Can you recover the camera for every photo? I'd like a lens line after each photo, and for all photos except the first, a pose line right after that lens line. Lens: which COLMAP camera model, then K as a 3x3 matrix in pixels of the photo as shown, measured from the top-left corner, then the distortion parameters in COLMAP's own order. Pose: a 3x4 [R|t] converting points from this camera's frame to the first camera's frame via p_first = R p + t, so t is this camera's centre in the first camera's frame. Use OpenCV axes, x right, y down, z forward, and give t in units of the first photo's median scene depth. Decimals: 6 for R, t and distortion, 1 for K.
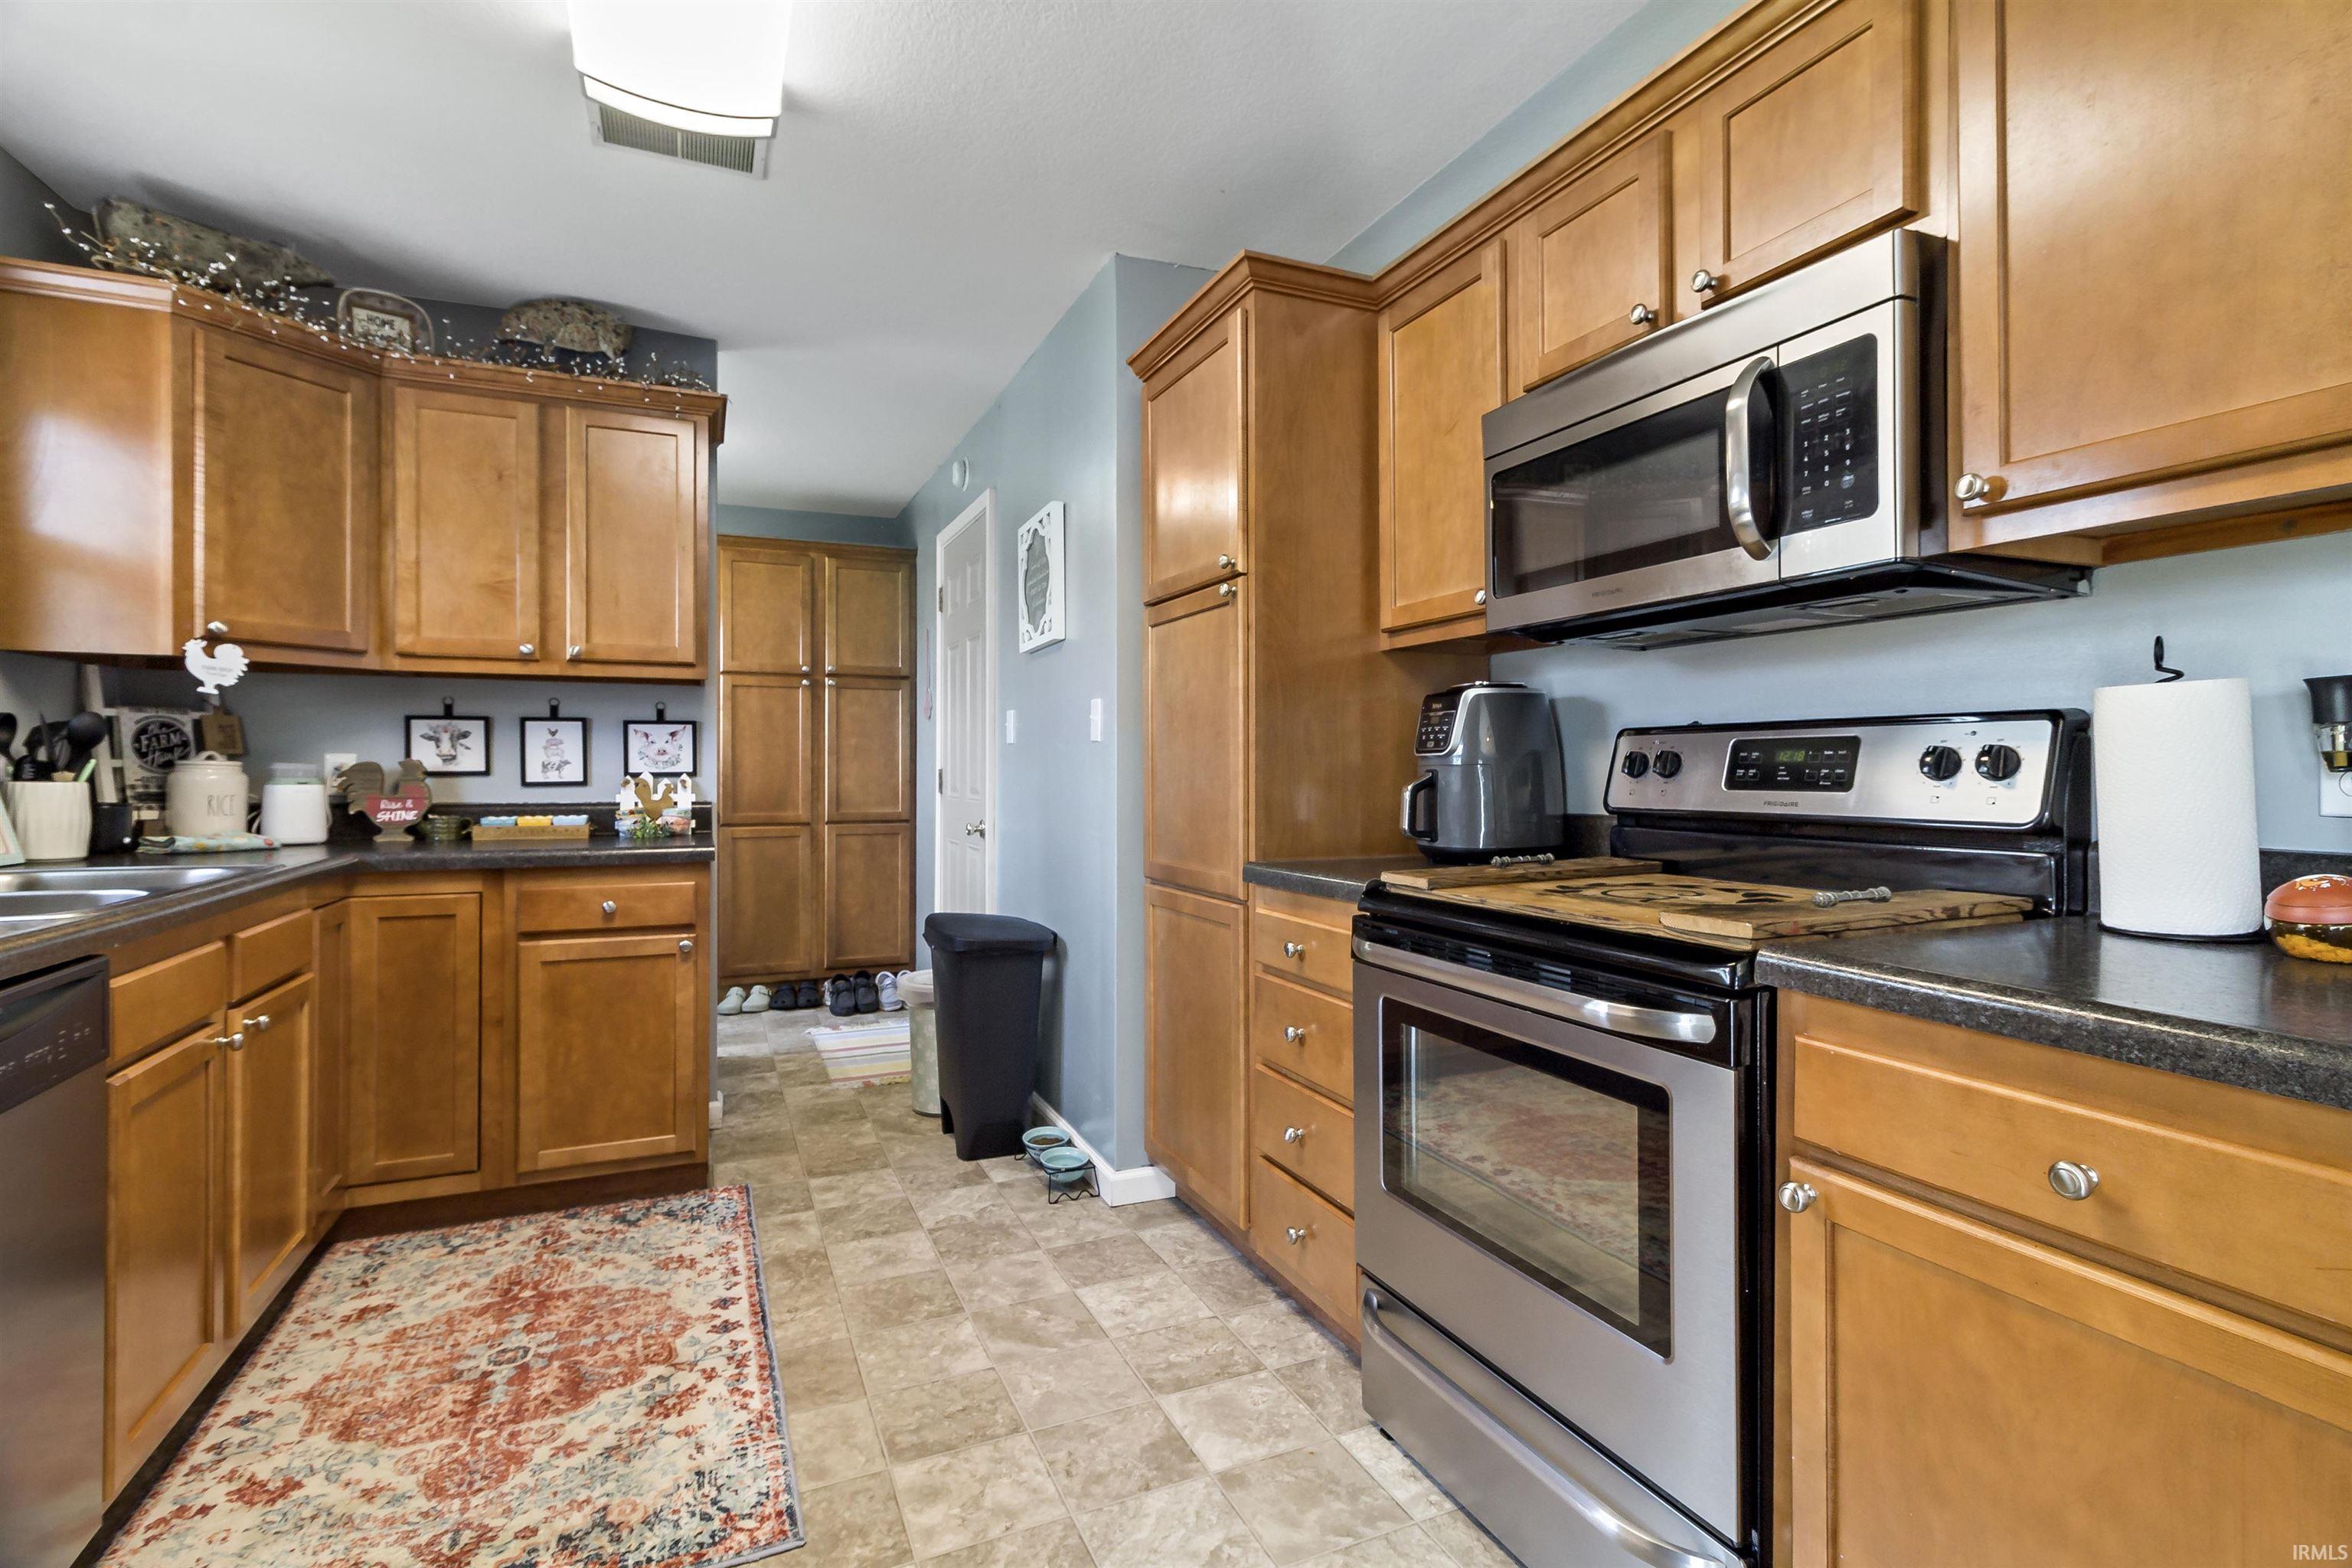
lens RADIAL K [[1100.0, 0, 1180.1], [0, 1100.0, 773.8], [0, 0, 1]] dist [0.005010, -0.000556]
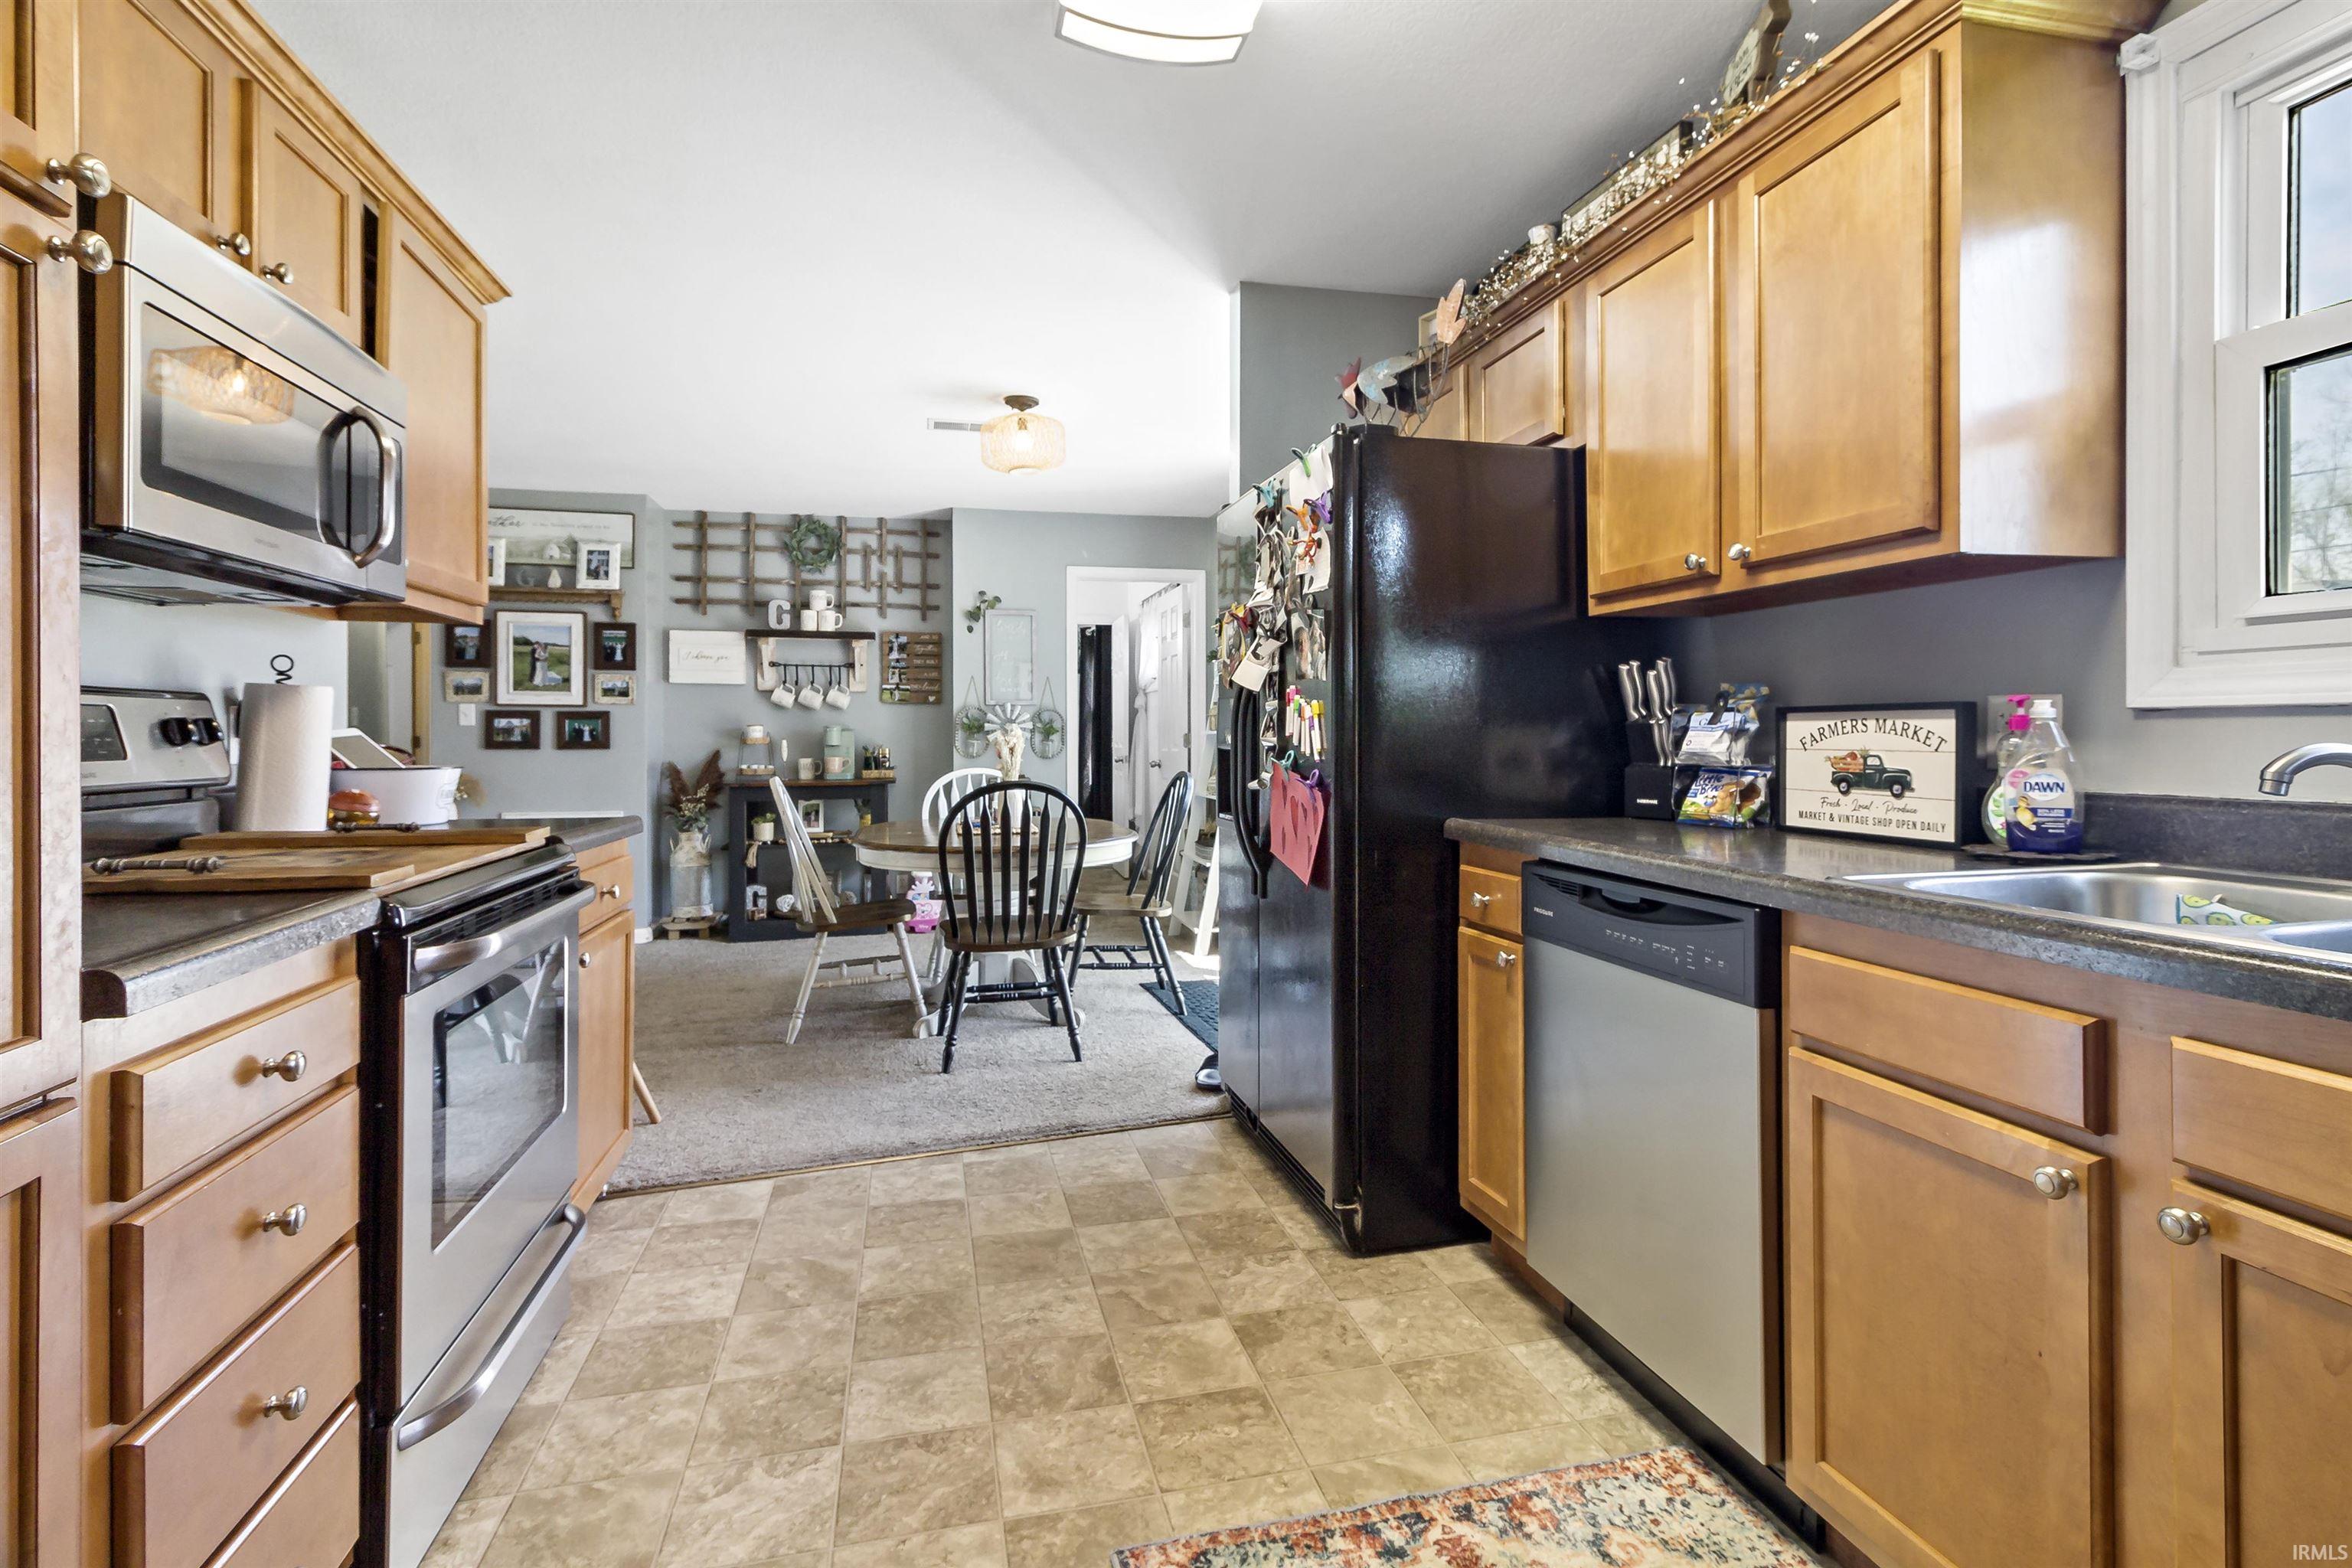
lens RADIAL K [[1100.0, 0, 1178.5], [0, 1100.0, 739.1], [0, 0, 1]] dist [0.005010, -0.000556]
pose [[-0.983205, 0.005760, 0.182412, -0.542123], [0.005499, 0.999983, -0.001940, 0.003704], [-0.182420, -0.000904, -0.983220, 1.589119]]
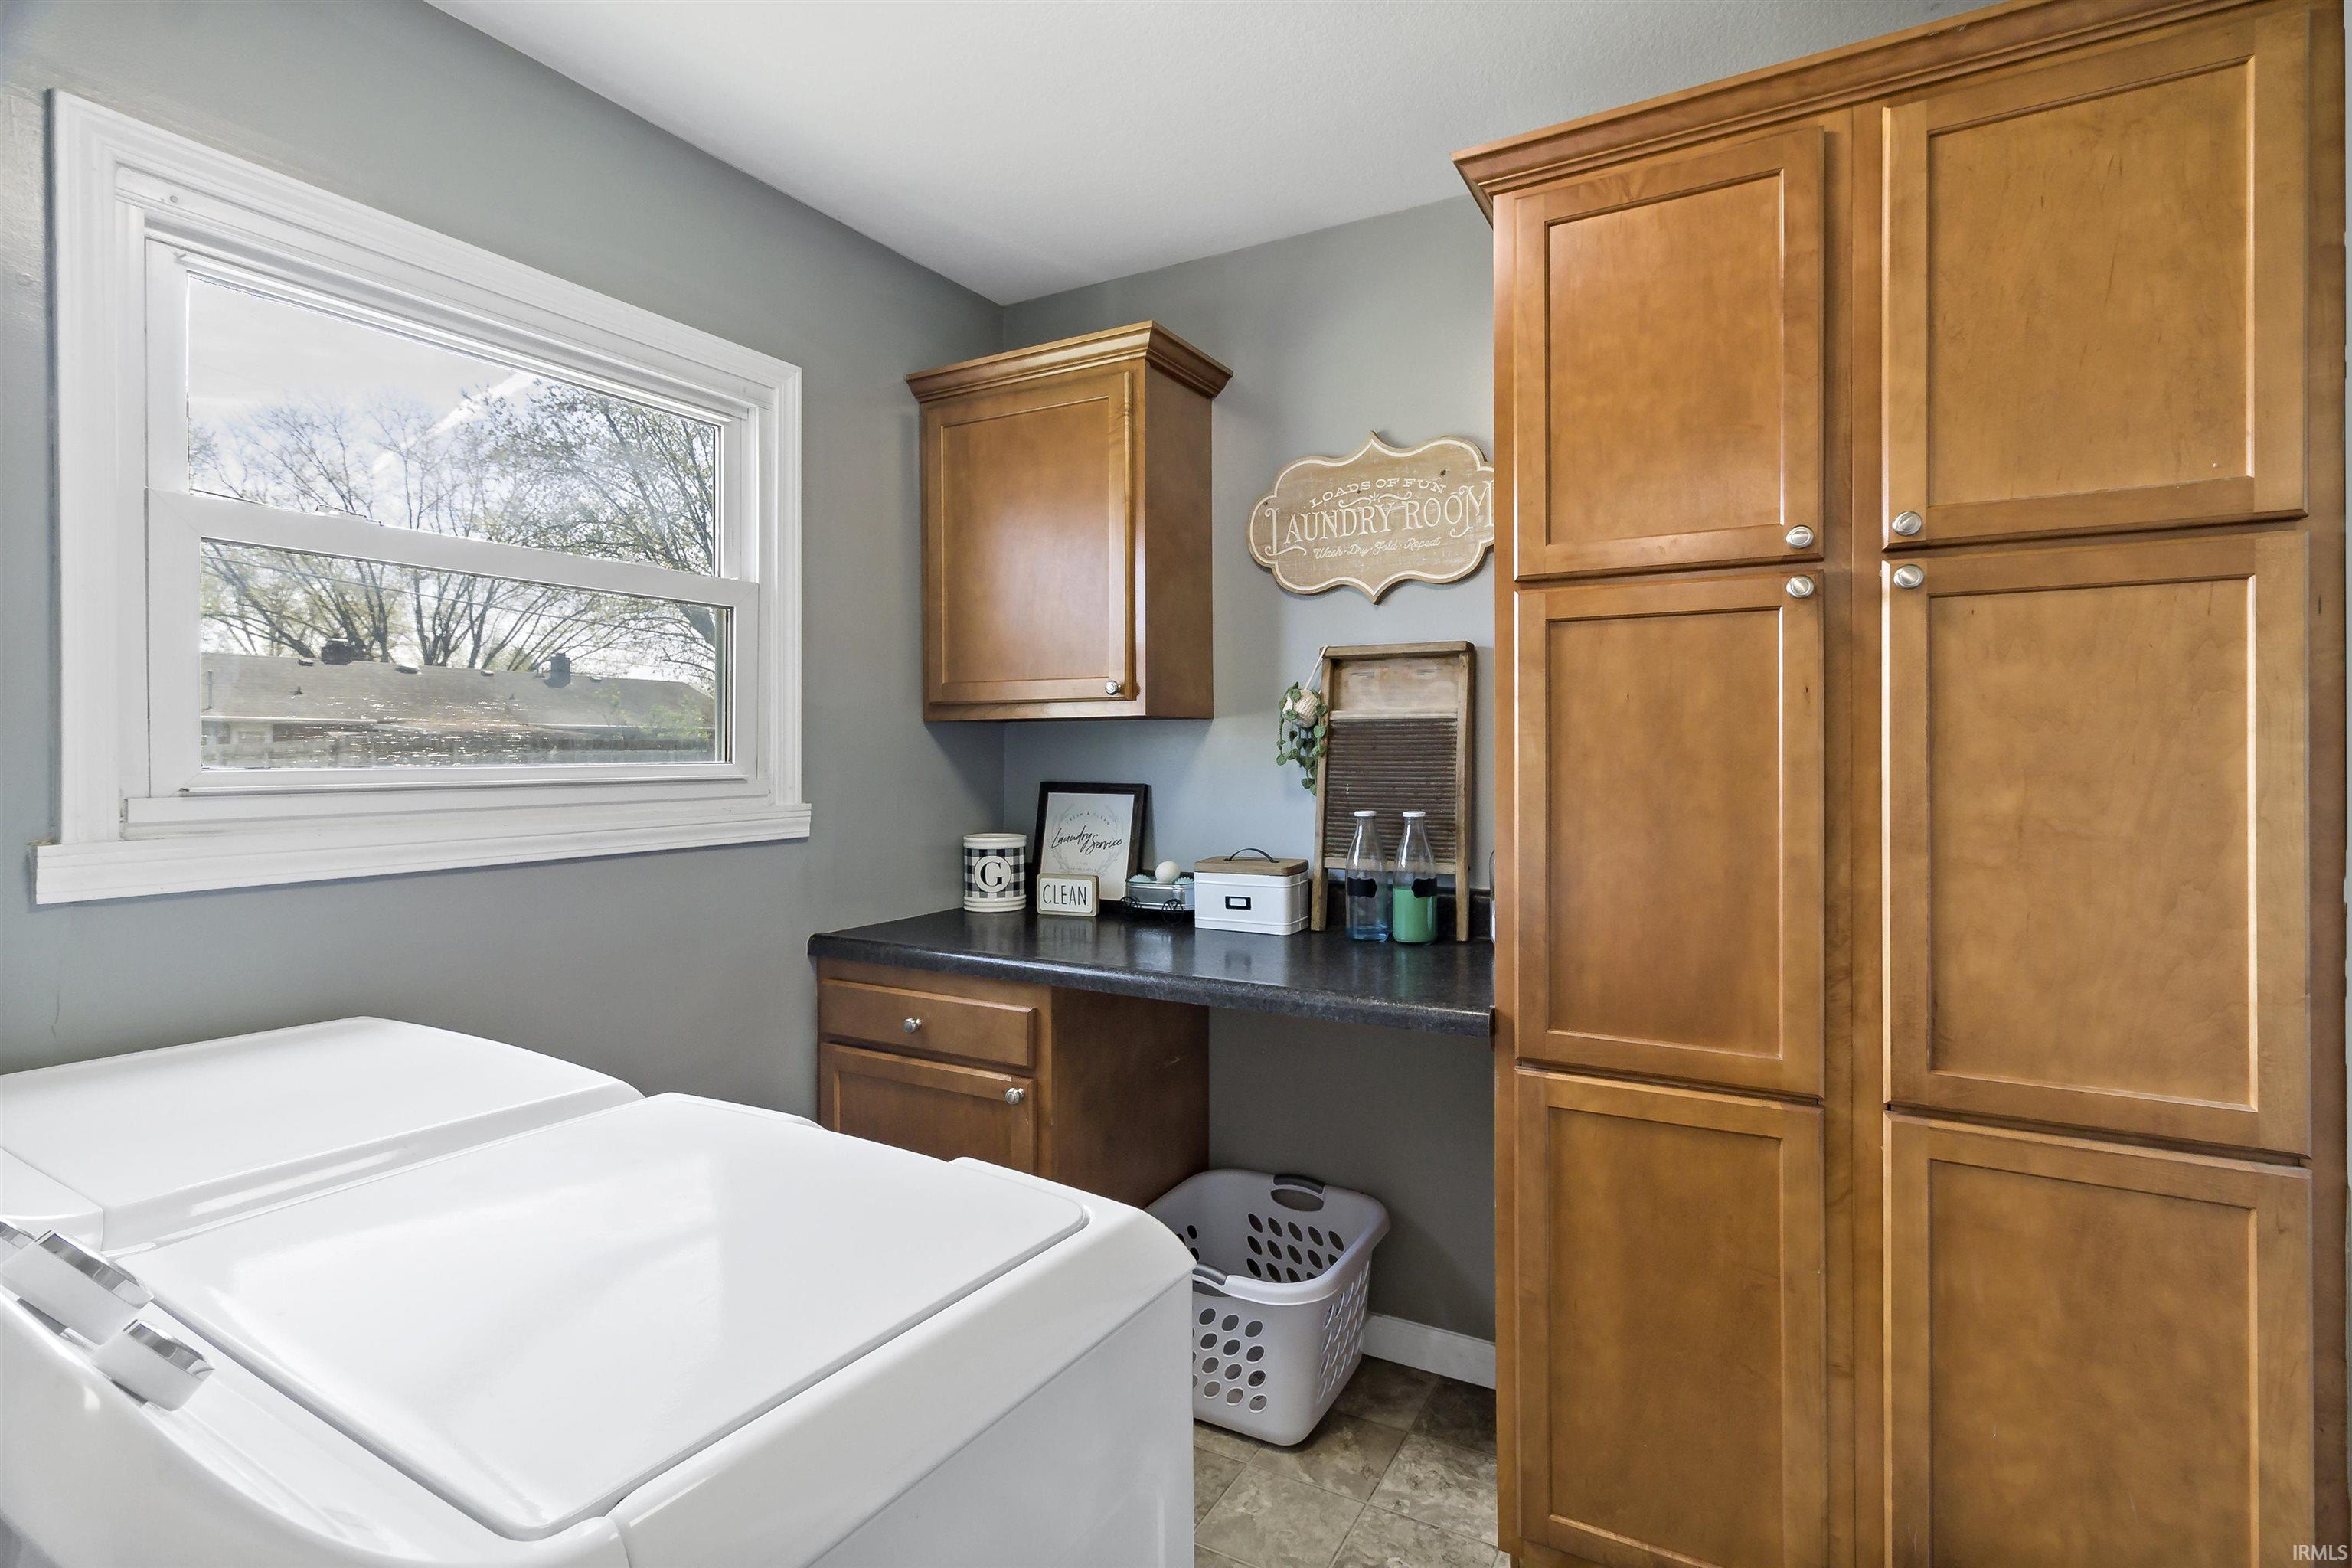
lens RADIAL K [[1100.0, 0, 1198.8], [0, 1100.0, 753.2], [0, 0, 1]] dist [0.005010, -0.000556]
pose [[0.593762, -0.002960, -0.804636, -0.400767], [-0.000175, 0.999993, -0.003808, -0.077678], [0.804641, 0.002402, 0.593757, 1.379817]]
